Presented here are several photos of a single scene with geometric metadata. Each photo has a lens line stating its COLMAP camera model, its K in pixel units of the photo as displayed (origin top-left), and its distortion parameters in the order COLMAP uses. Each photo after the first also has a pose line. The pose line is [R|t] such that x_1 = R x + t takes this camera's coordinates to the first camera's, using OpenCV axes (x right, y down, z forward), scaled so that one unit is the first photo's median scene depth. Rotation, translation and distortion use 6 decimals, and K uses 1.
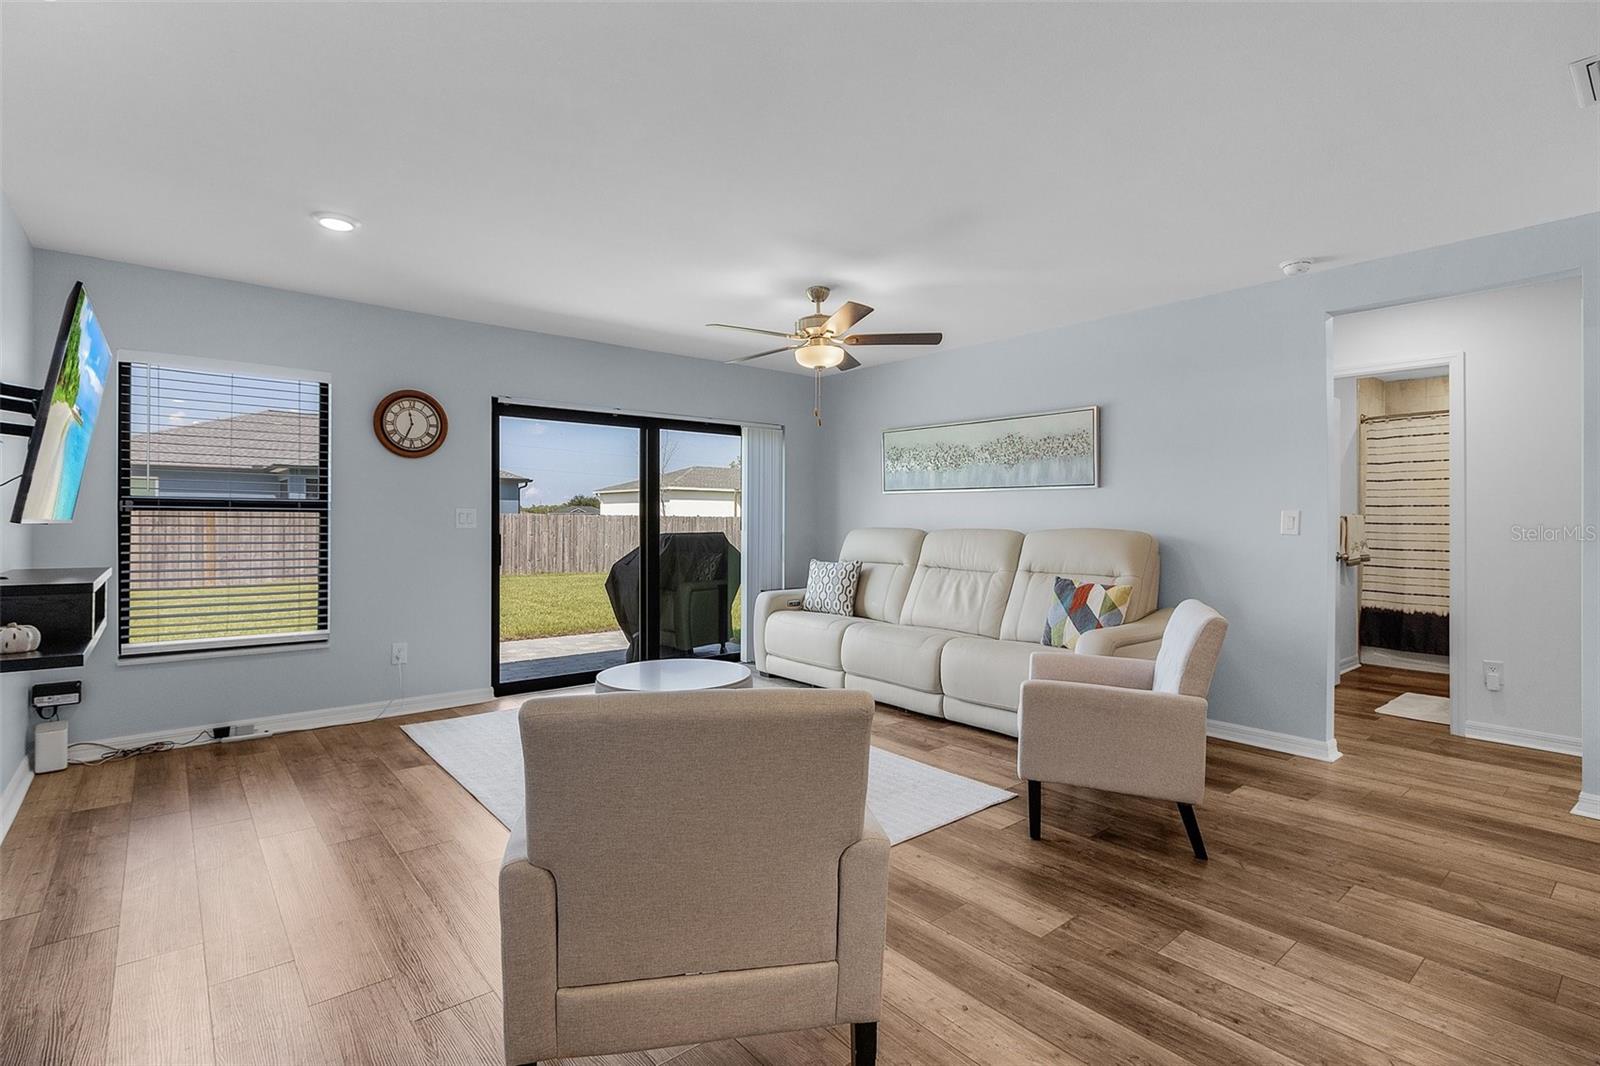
lens RADIAL K [[753.1, 0, 801.3], [0, 753.1, 519.9], [0, 0, 1]] dist [0.002591, 0.000729]
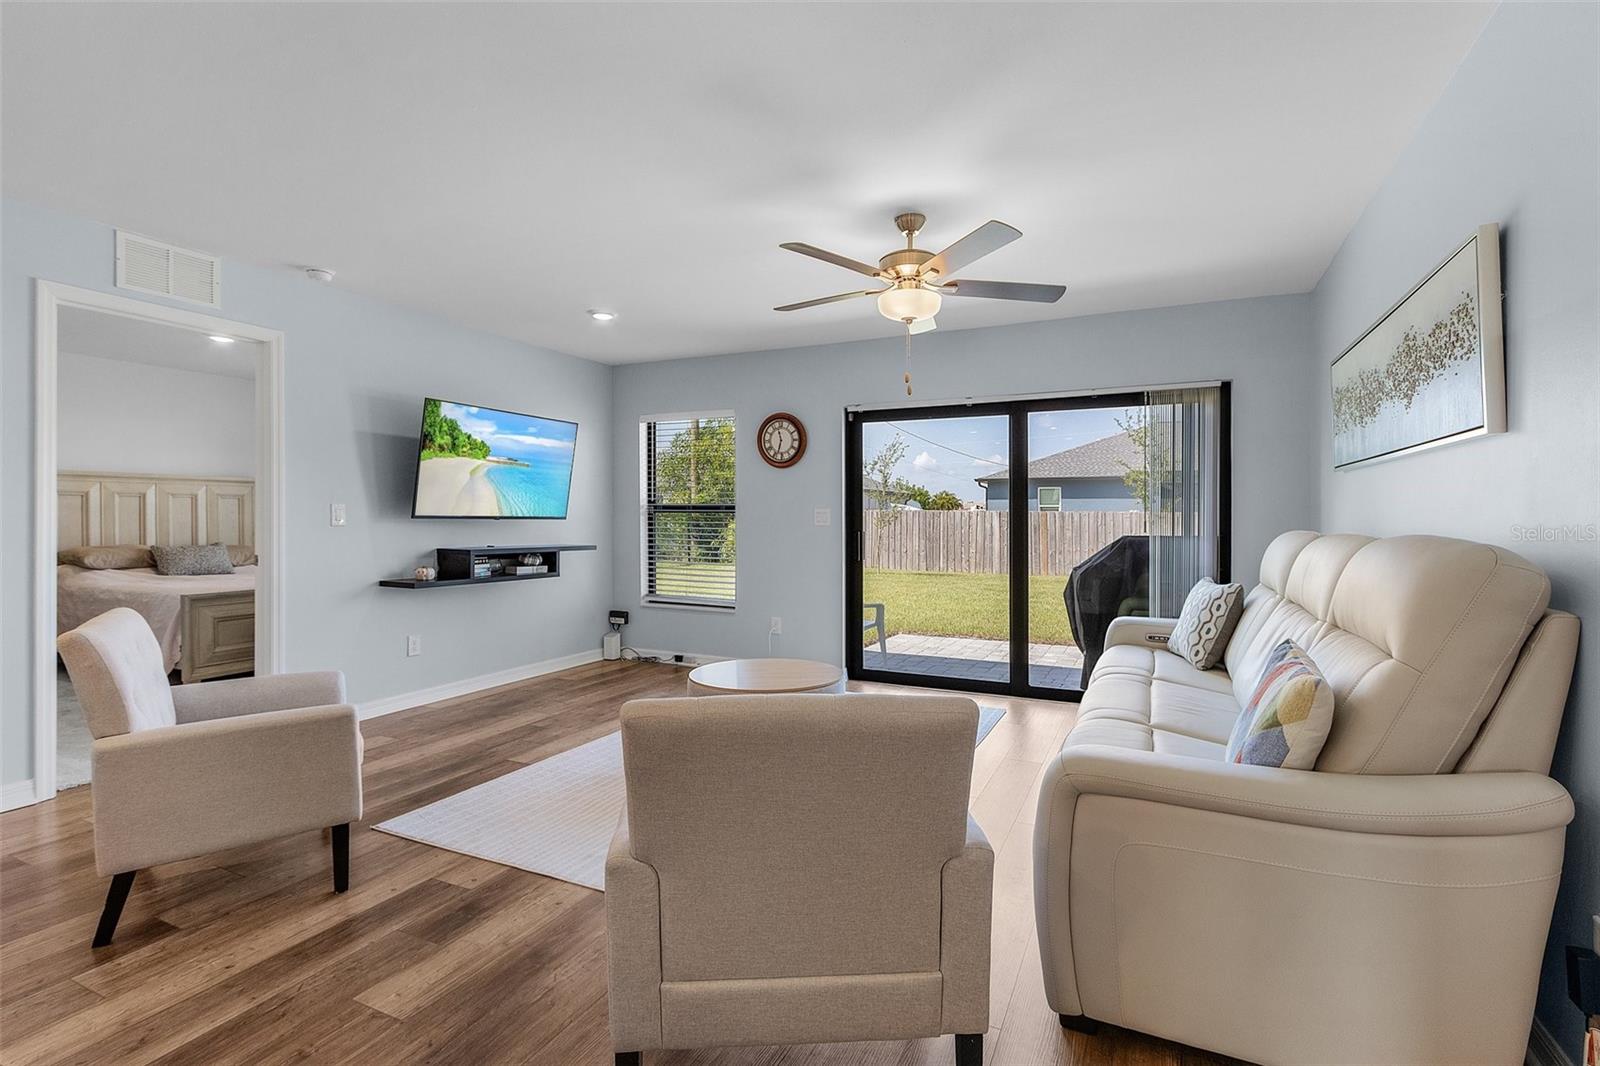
lens RADIAL K [[753.1, 0, 801.3], [0, 753.1, 519.9], [0, 0, 1]] dist [0.002591, 0.000729]
pose [[0.413913, 0.000504, -0.910316, 0.628935], [-0.001985, 0.999998, -0.000348, 0.003064], [0.910314, 0.001951, 0.413913, 0.530685]]
